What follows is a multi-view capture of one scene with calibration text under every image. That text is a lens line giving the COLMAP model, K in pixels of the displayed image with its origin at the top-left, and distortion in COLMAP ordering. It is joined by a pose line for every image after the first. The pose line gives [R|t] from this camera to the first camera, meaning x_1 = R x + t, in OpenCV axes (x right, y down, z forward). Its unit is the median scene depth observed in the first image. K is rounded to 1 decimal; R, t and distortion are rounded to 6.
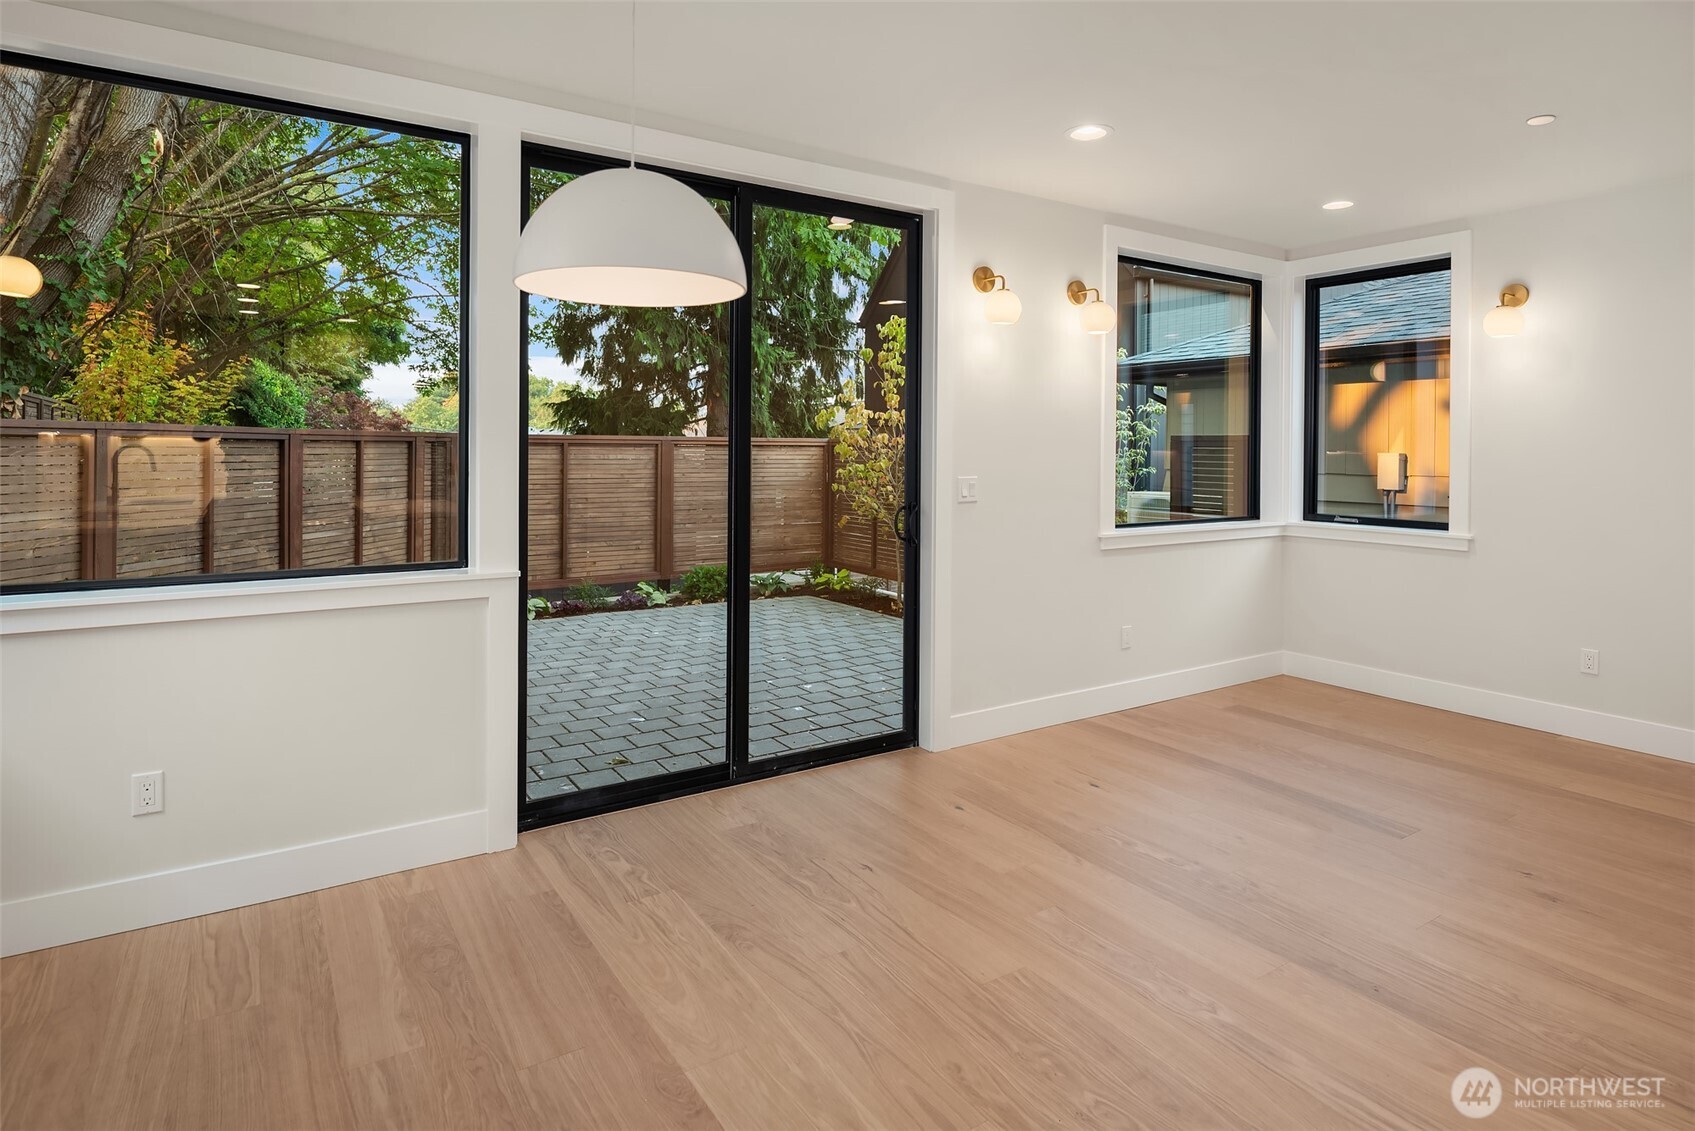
lens RADIAL K [[924.7, 0, 847.0], [0, 924.7, 454.7], [0, 0, 1]] dist [-0.000011, -0.006227]
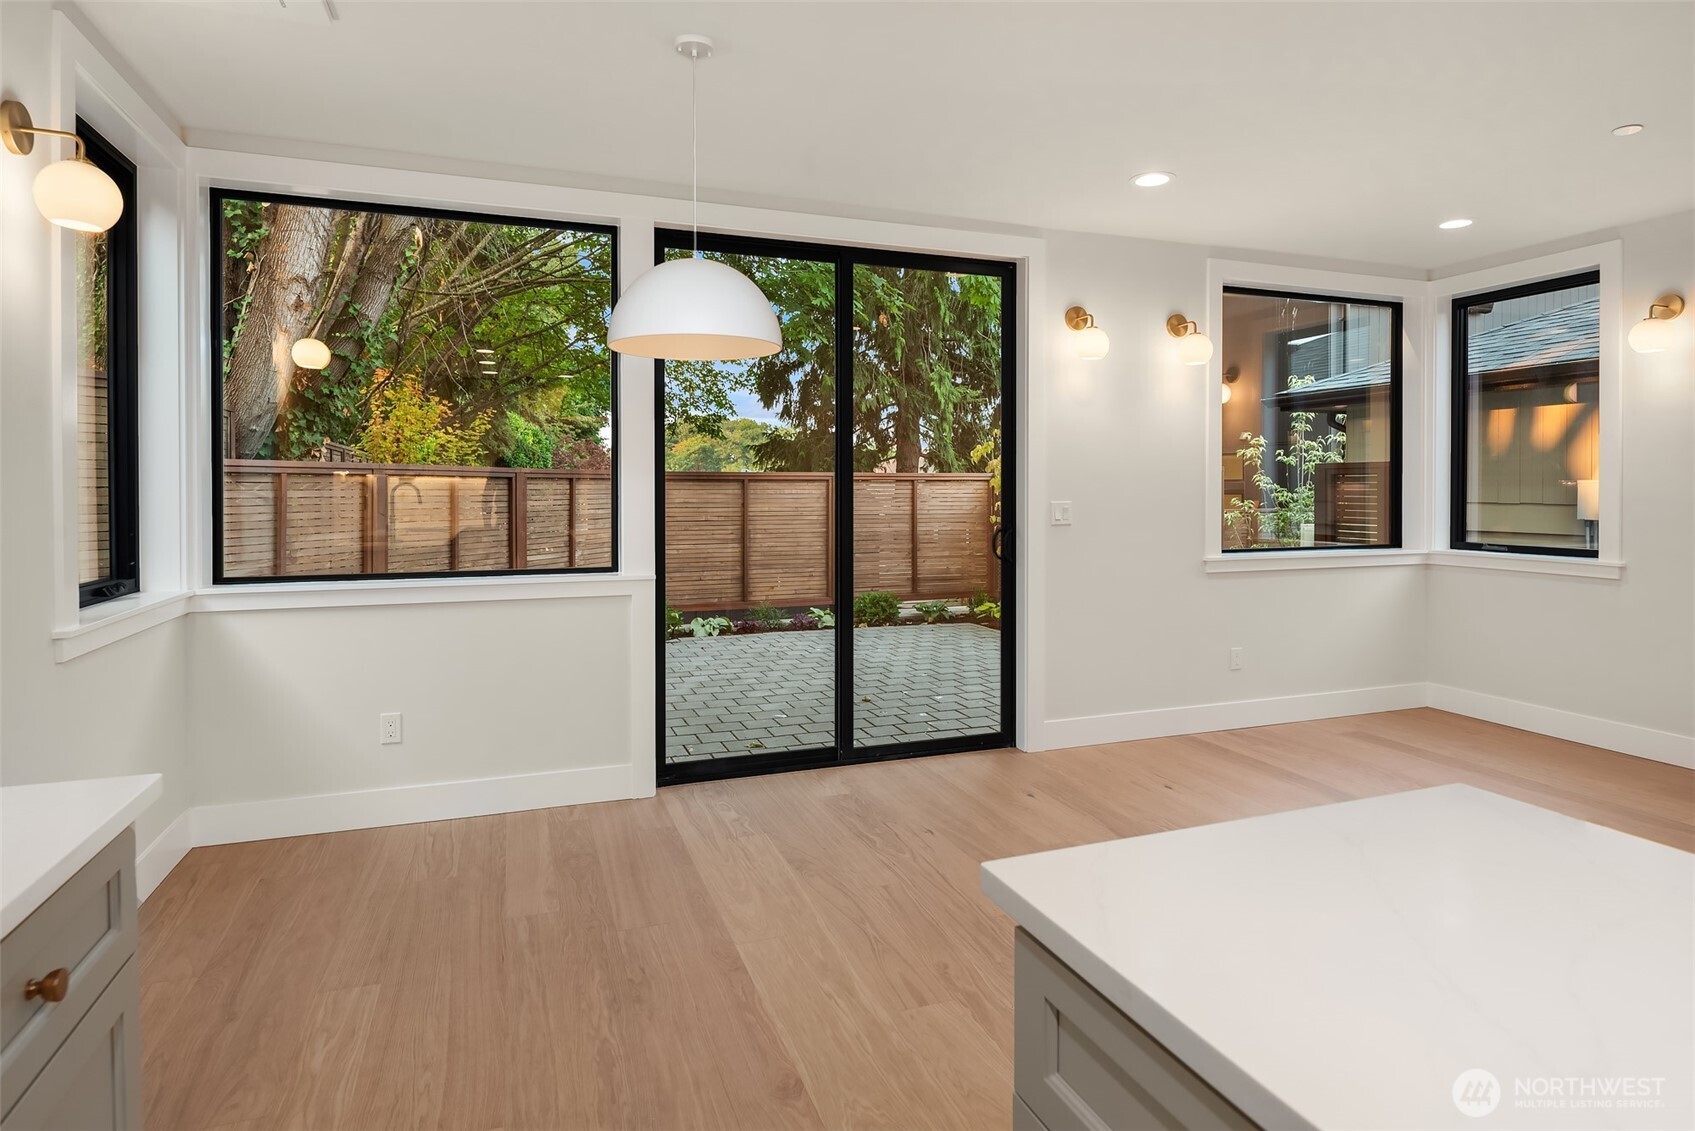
lens RADIAL K [[924.7, 0, 847.2], [0, 924.7, 499.0], [0, 0, 1]] dist [-0.000011, -0.006227]
pose [[0.973989, -0.005536, -0.226528, 0.093436], [0.006643, 0.999969, 0.004126, 0.010273], [0.226499, -0.005524, 0.973996, -0.079825]]
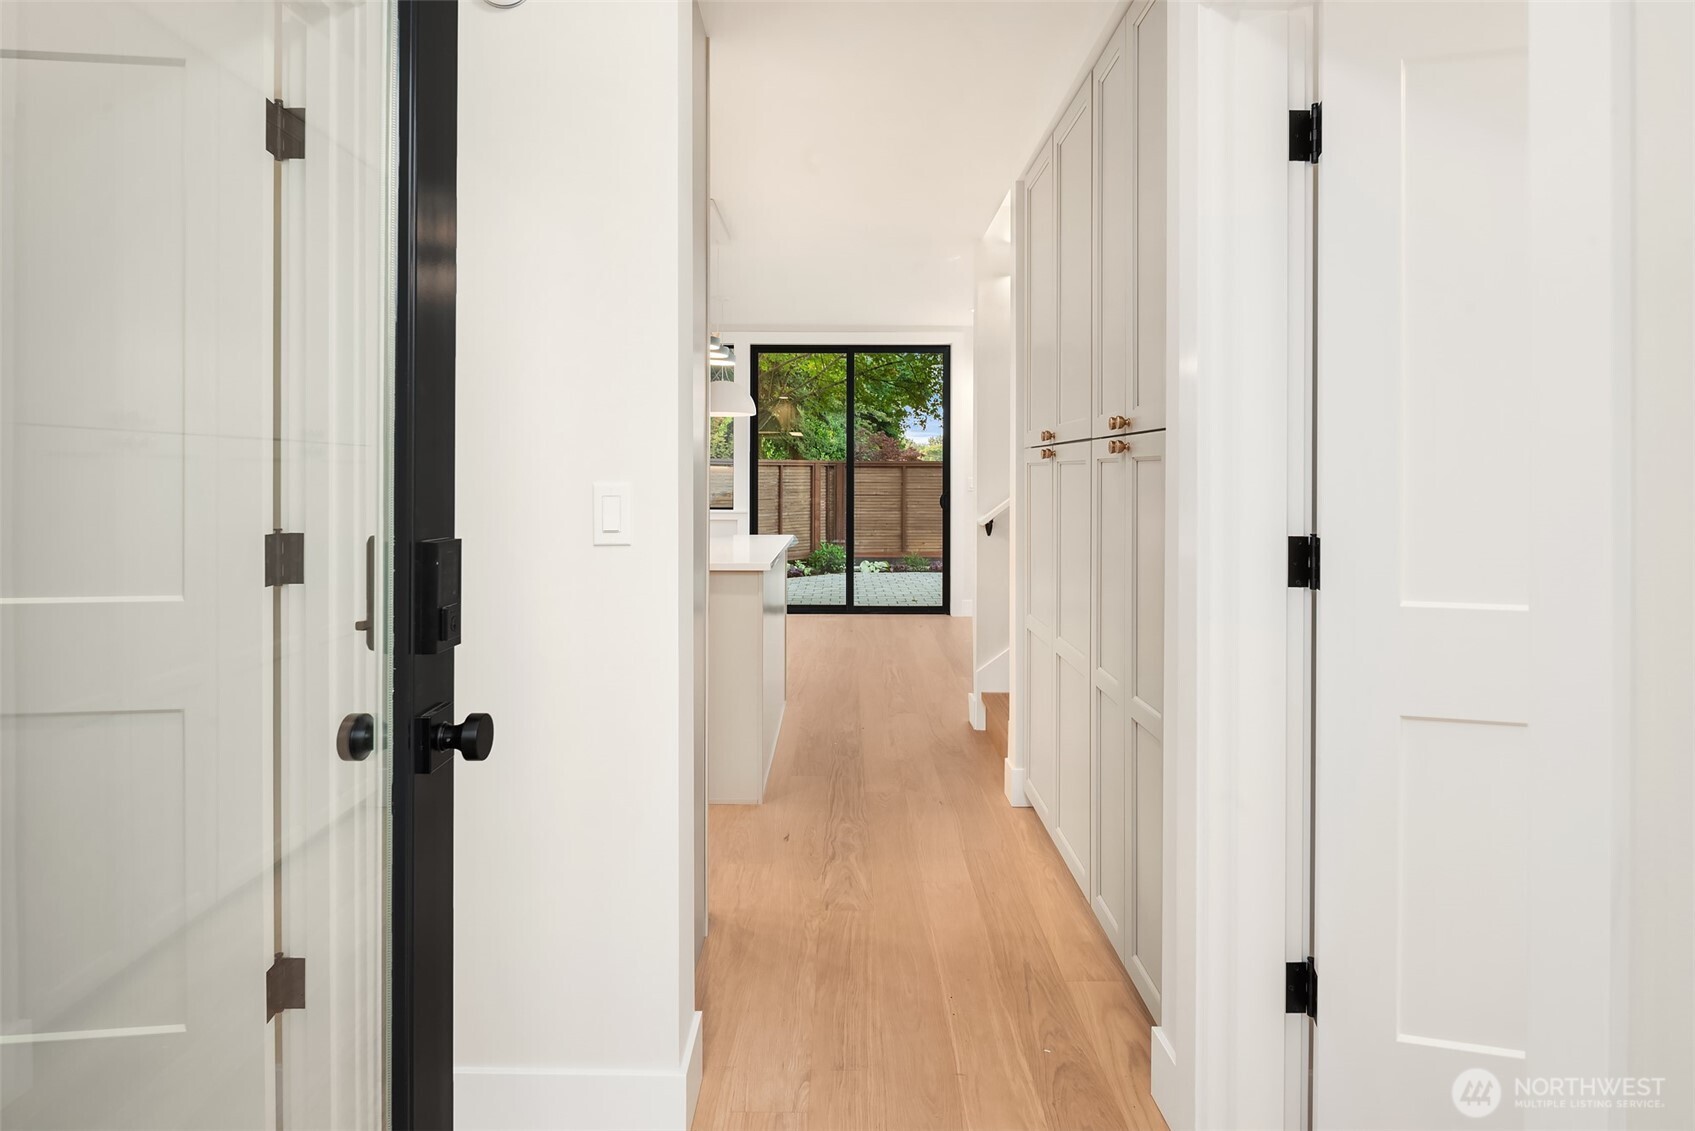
lens RADIAL K [[924.7, 0, 850.6], [0, 924.7, 489.3], [0, 0, 1]] dist [-0.000011, -0.006227]
pose [[0.838644, 0.003118, -0.544671, 0.680398], [-0.000335, 0.999986, 0.005209, 0.026199], [0.544679, -0.004186, 0.838634, -0.537816]]
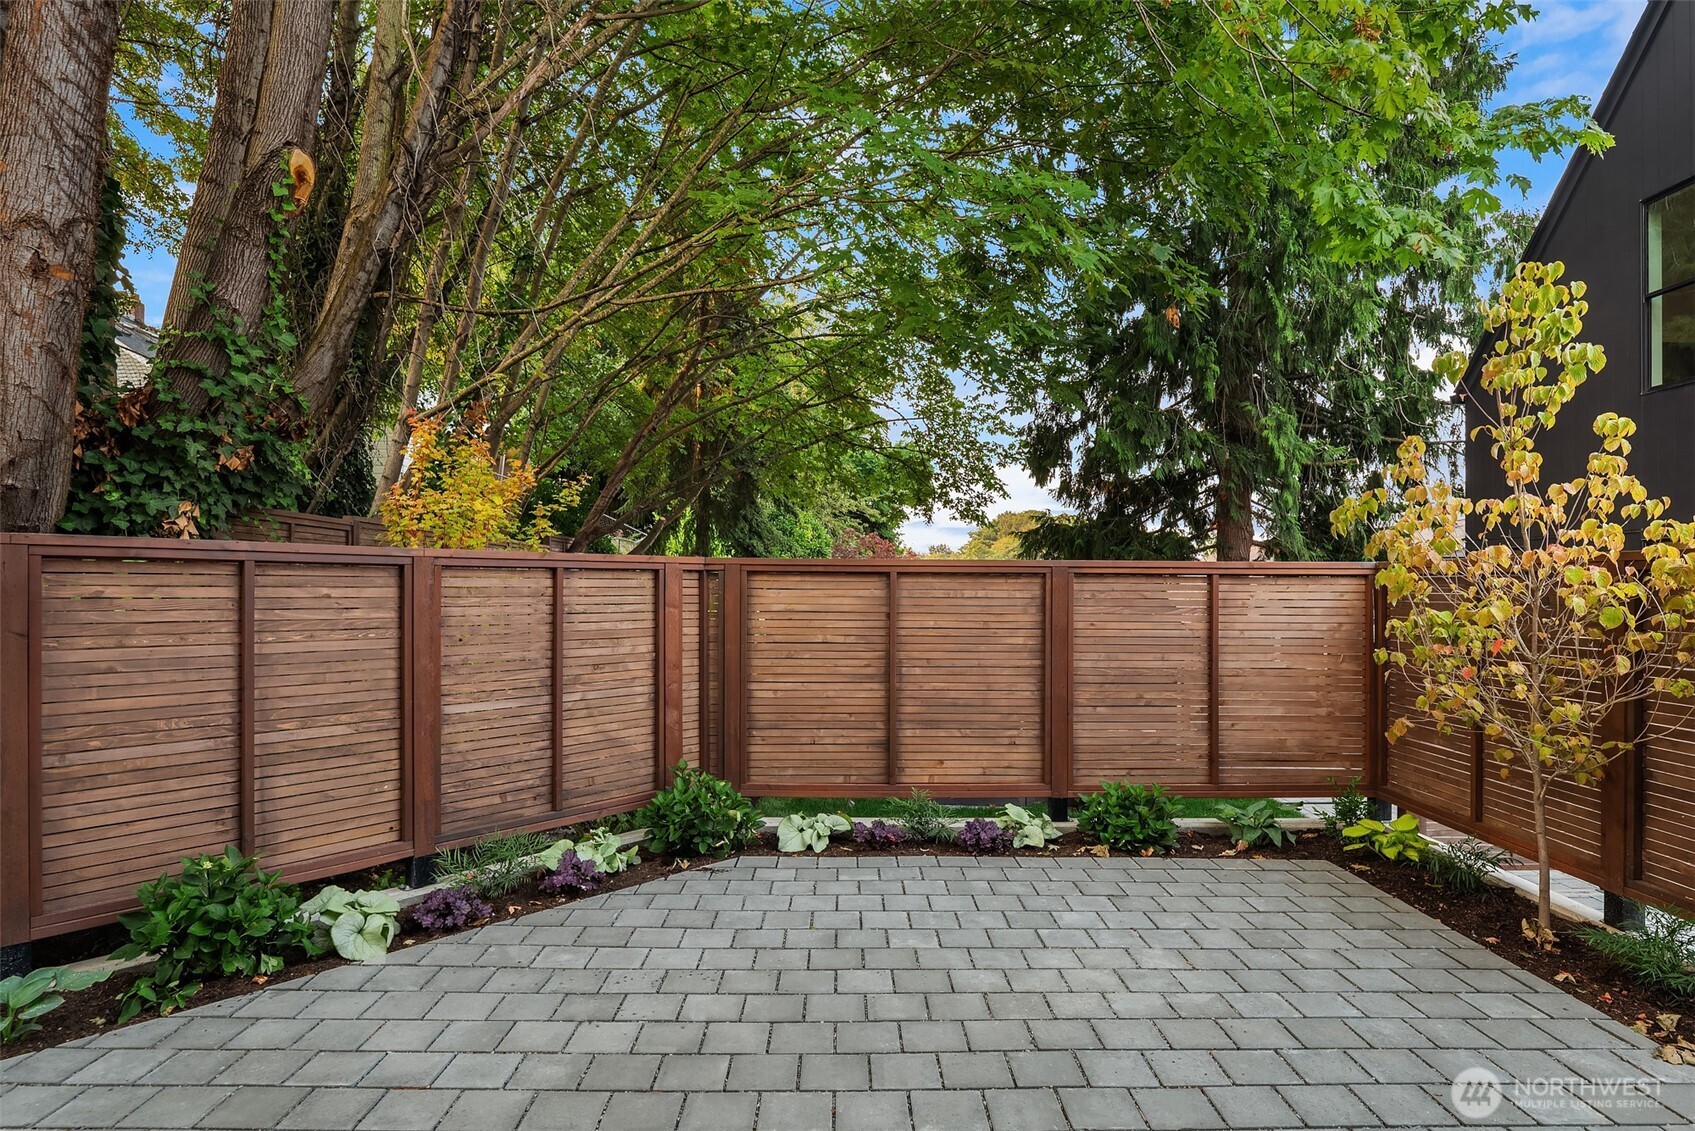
lens RADIAL K [[924.7, 0, 850.4], [0, 924.7, 575.6], [0, 0, 1]] dist [-0.000011, -0.006227]
pose [[0.839191, -0.008348, -0.543772, 0.026625], [-0.003119, 0.999792, -0.020163, 0.004214], [0.543827, 0.018617, 0.838991, 0.628713]]
